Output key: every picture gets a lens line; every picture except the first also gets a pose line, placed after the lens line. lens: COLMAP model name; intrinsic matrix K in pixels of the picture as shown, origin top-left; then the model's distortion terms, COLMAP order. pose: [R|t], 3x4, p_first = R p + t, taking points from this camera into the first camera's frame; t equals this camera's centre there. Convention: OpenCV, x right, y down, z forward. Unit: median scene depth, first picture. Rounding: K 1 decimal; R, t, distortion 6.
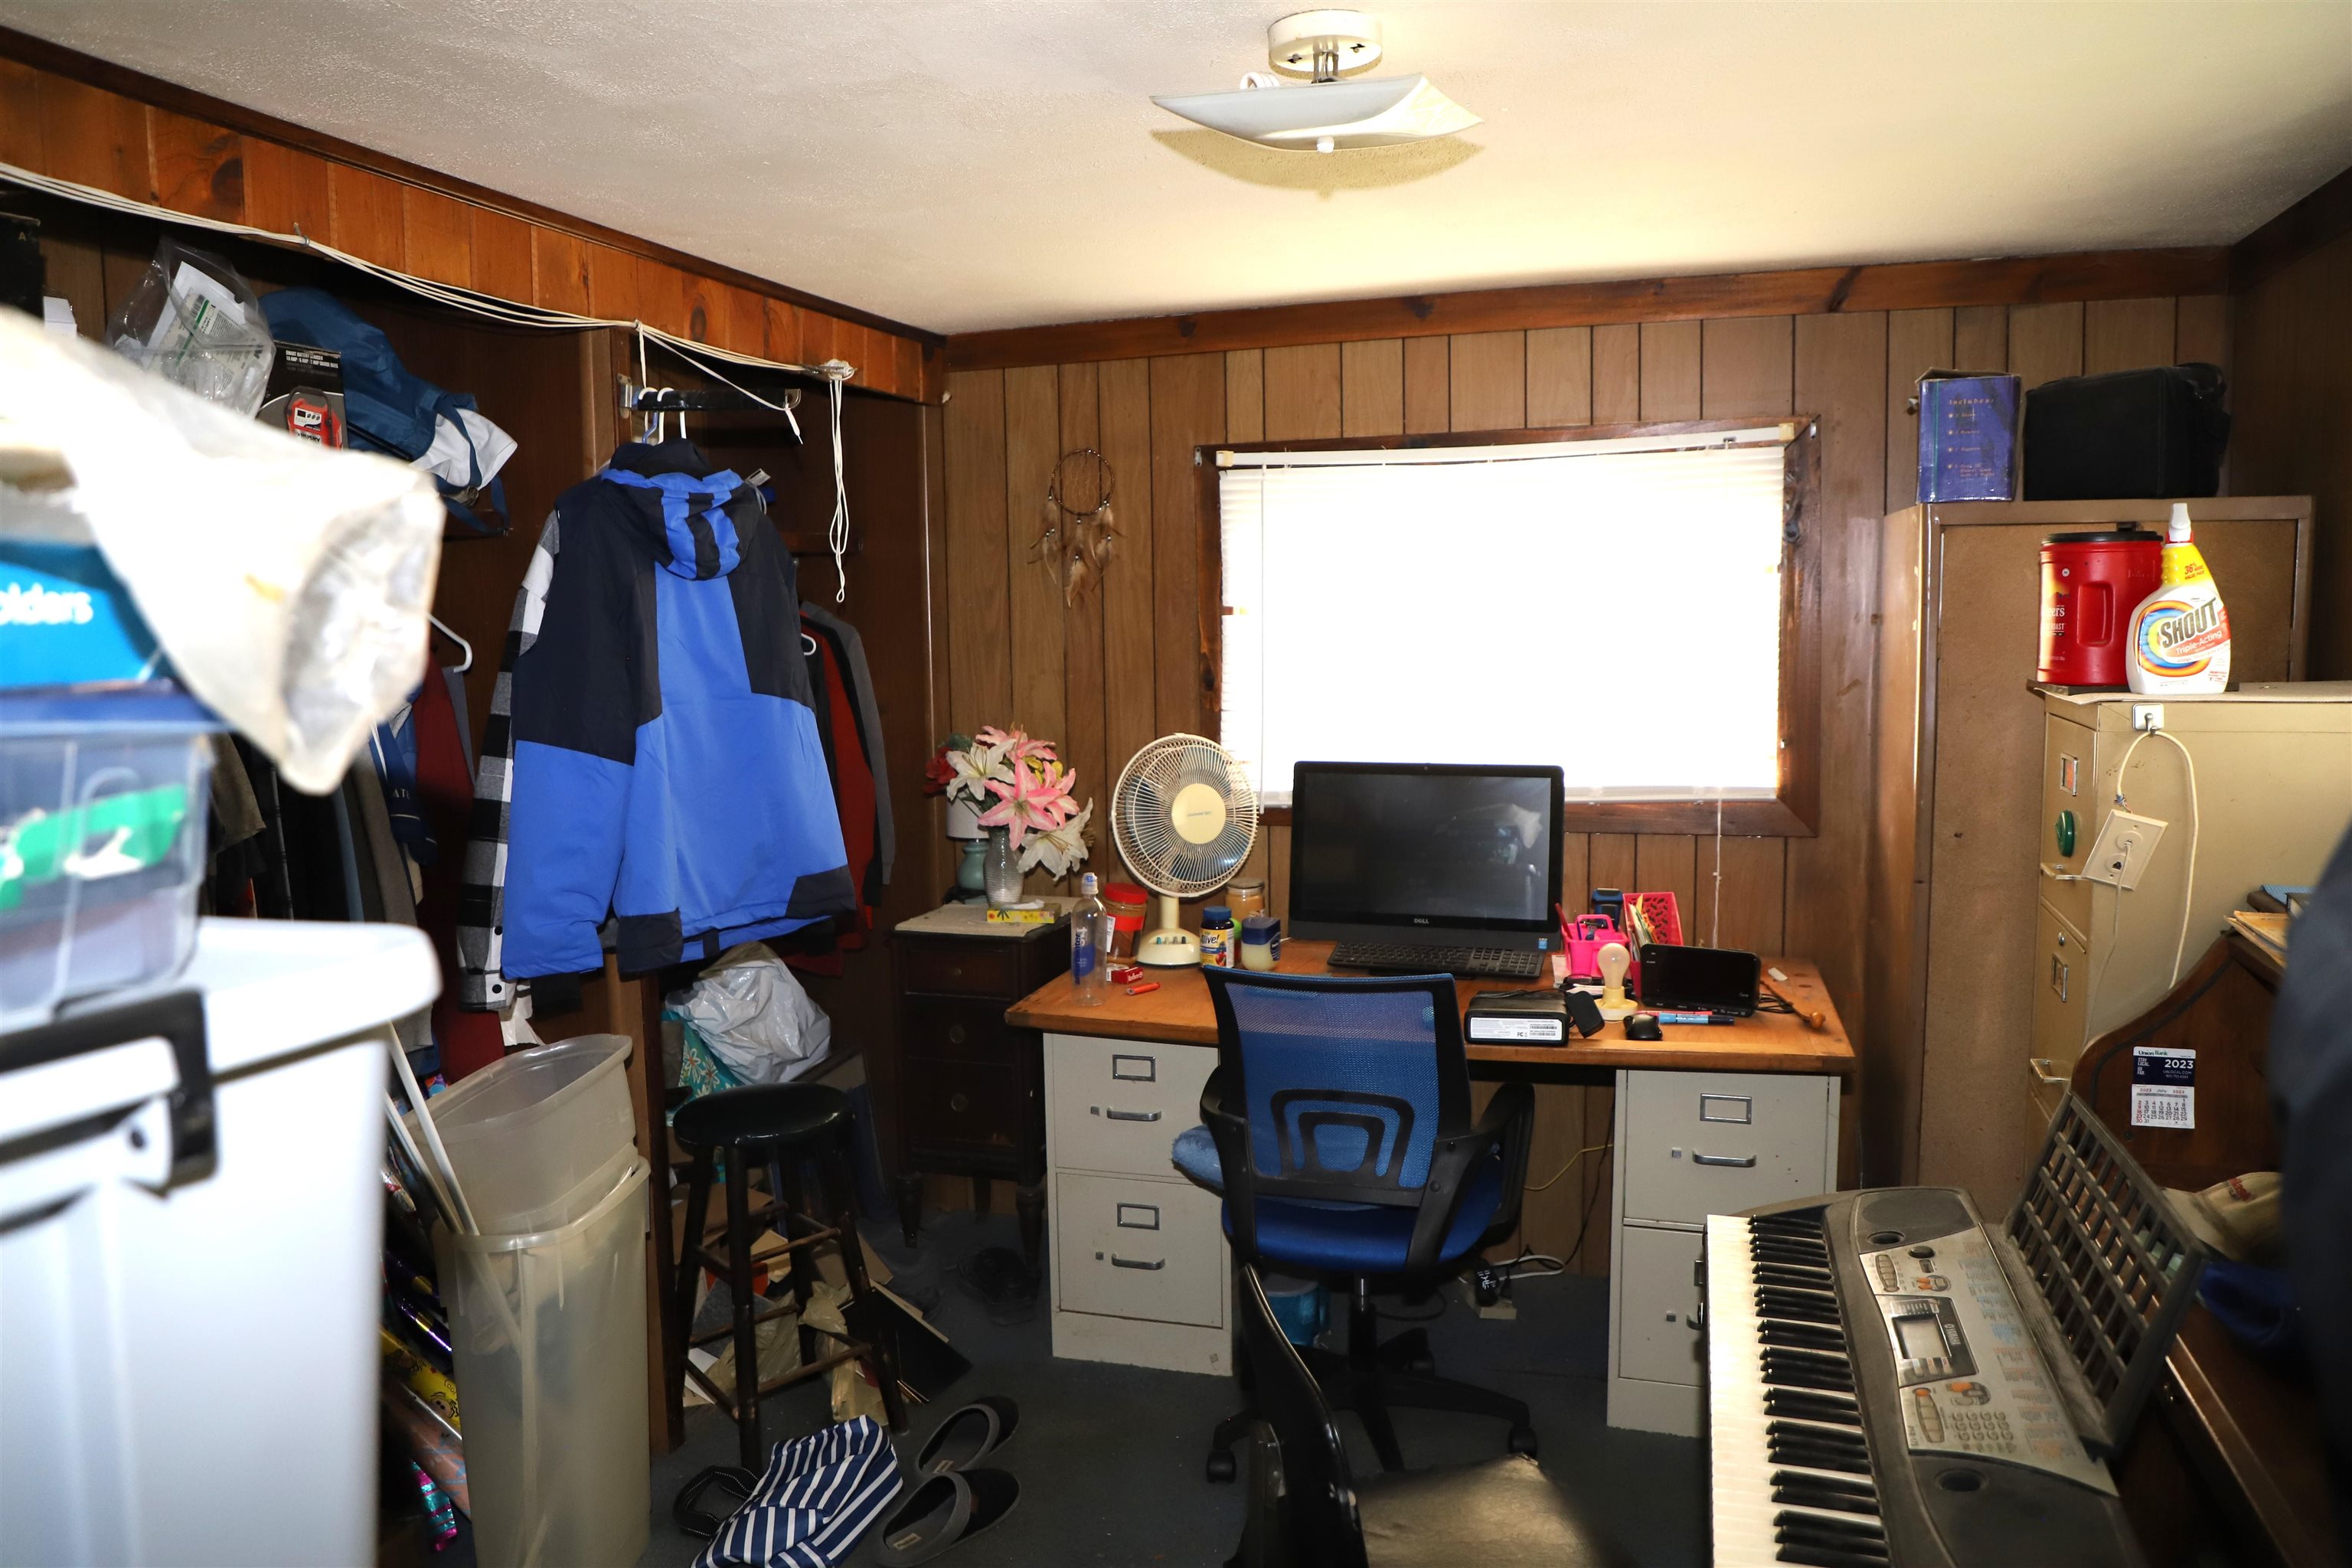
lens RADIAL K [[1585.1, 0, 1185.9], [0, 1585.1, 765.8], [0, 0, 1]] dist [-0.077921, 0.033542]
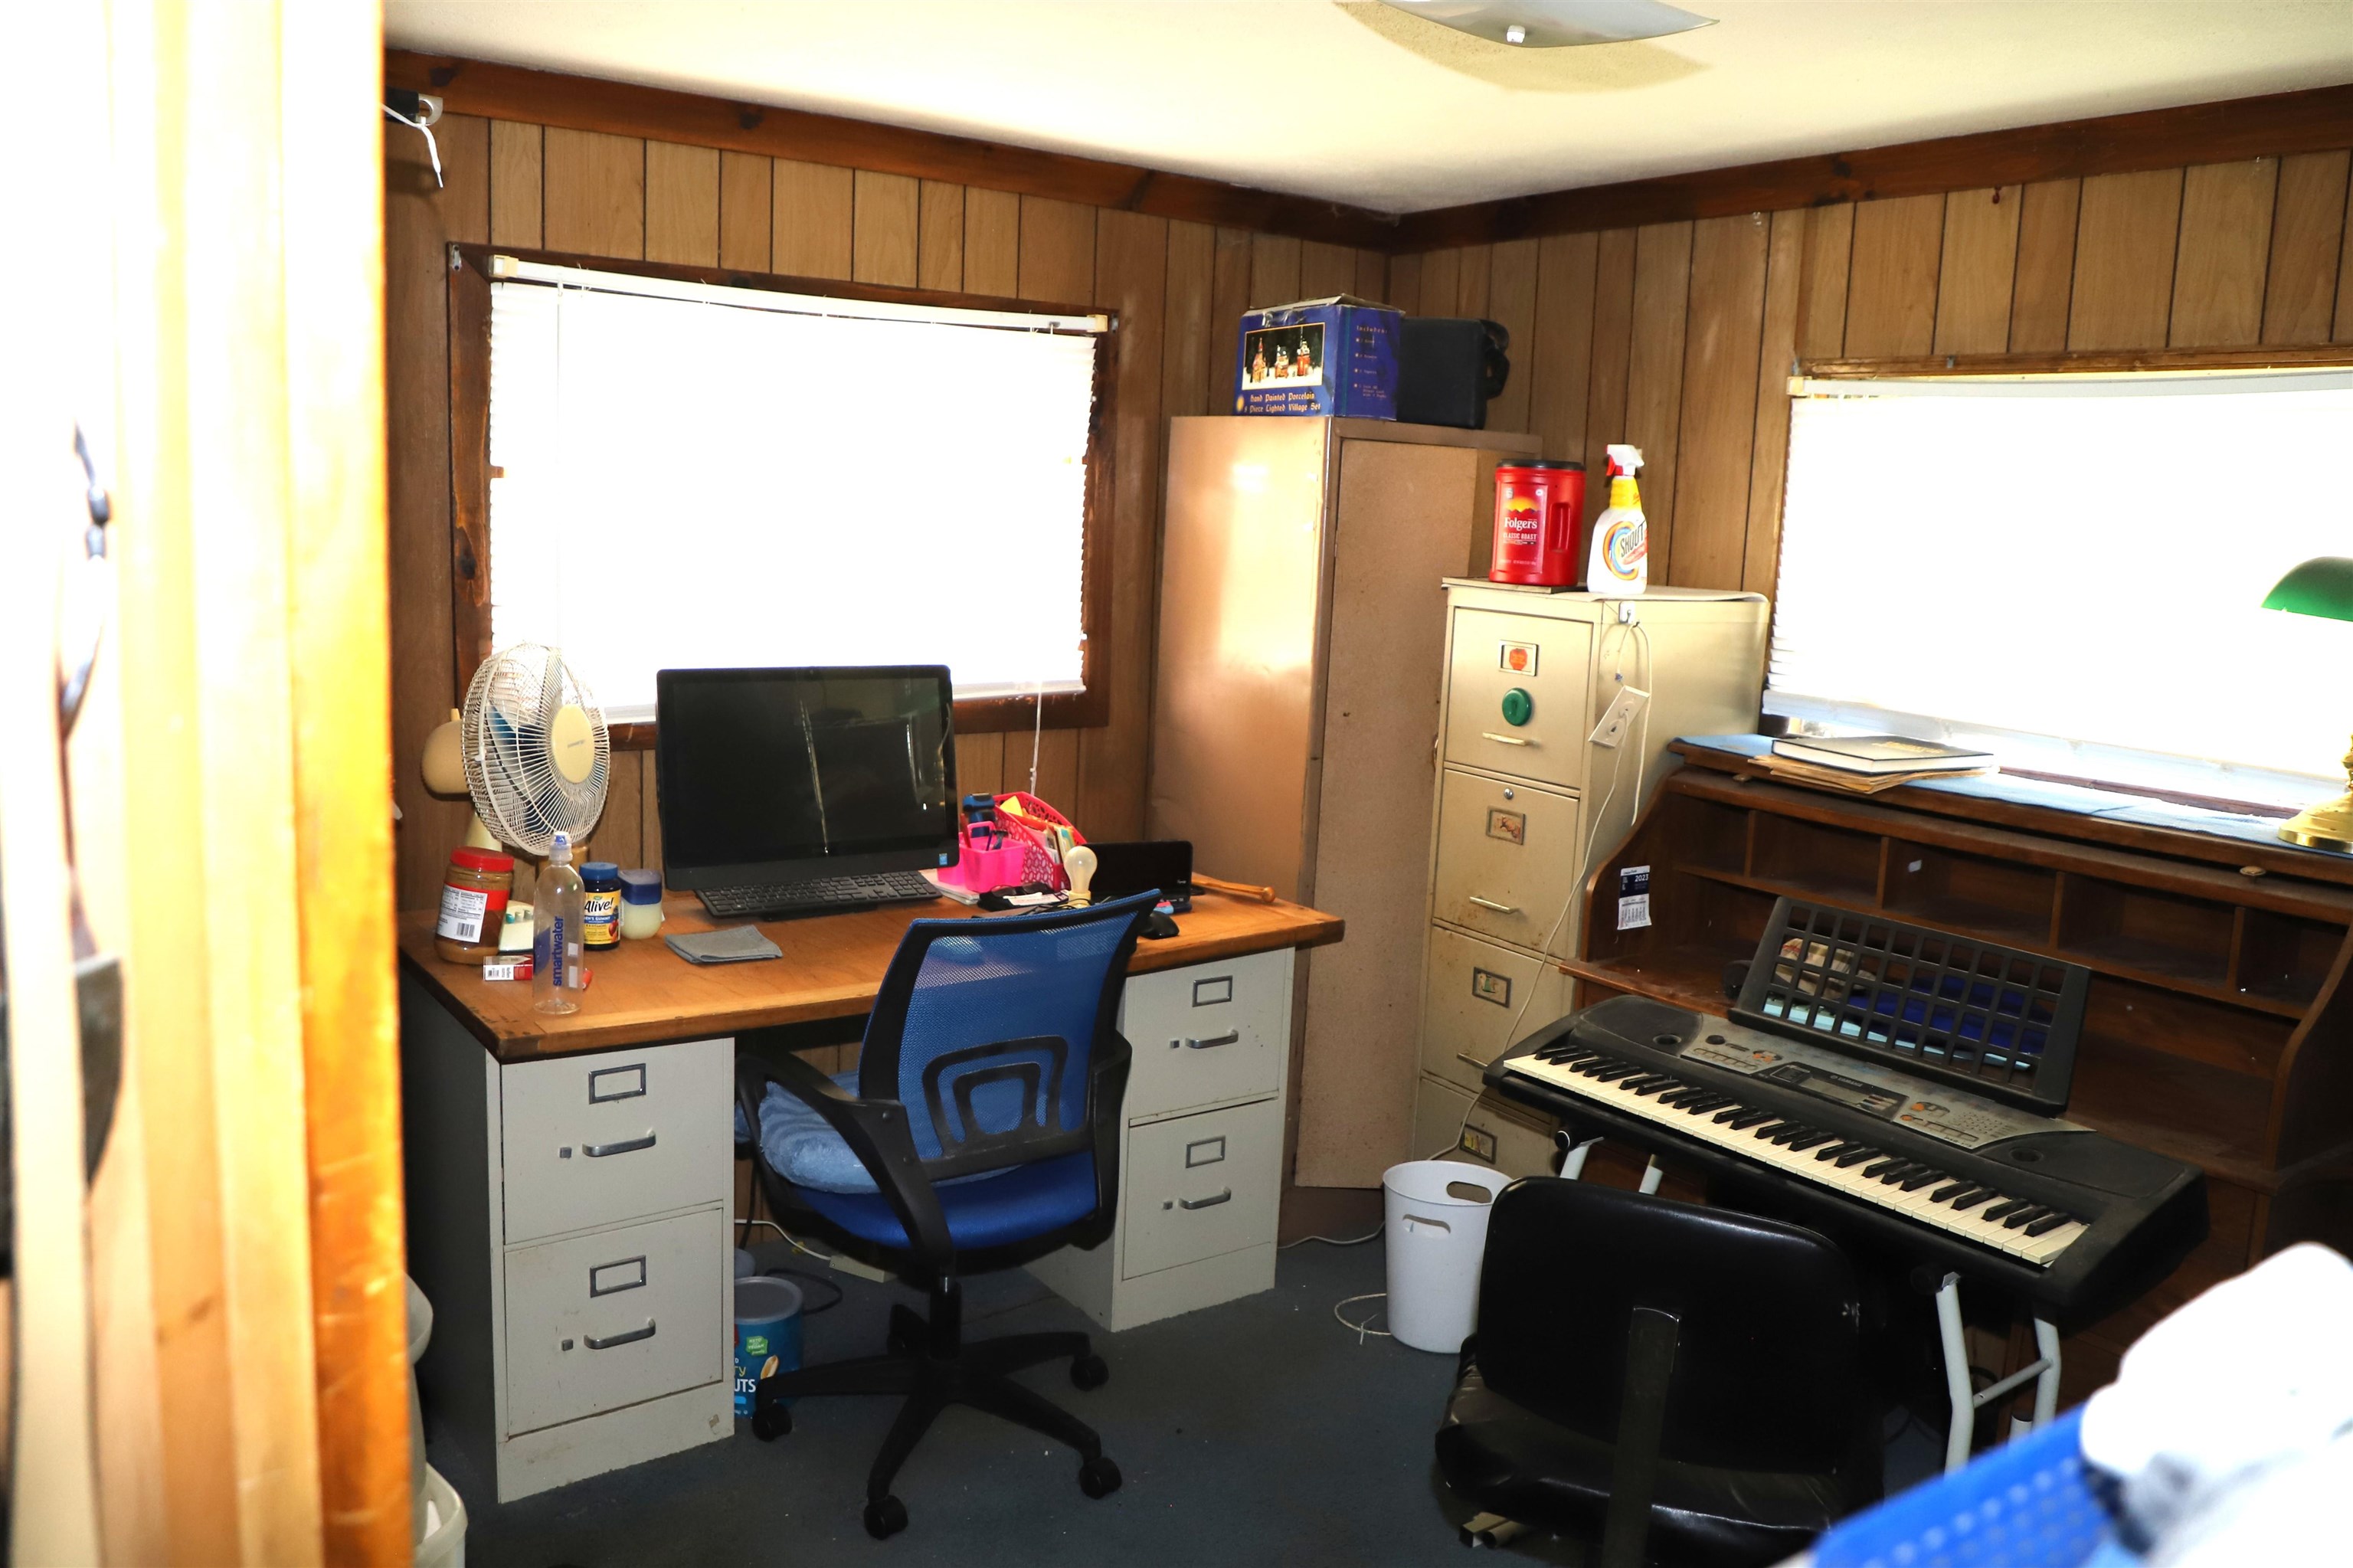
lens RADIAL K [[1797.5, 0, 1176.7], [0, 1797.5, 753.8], [0, 0, 1]] dist [-0.050895, 0.000068]
pose [[0.597586, -0.072415, 0.798528, -0.522050], [0.024704, 0.997103, 0.071936, -0.020180], [-0.801424, -0.023261, 0.597644, 0.267370]]
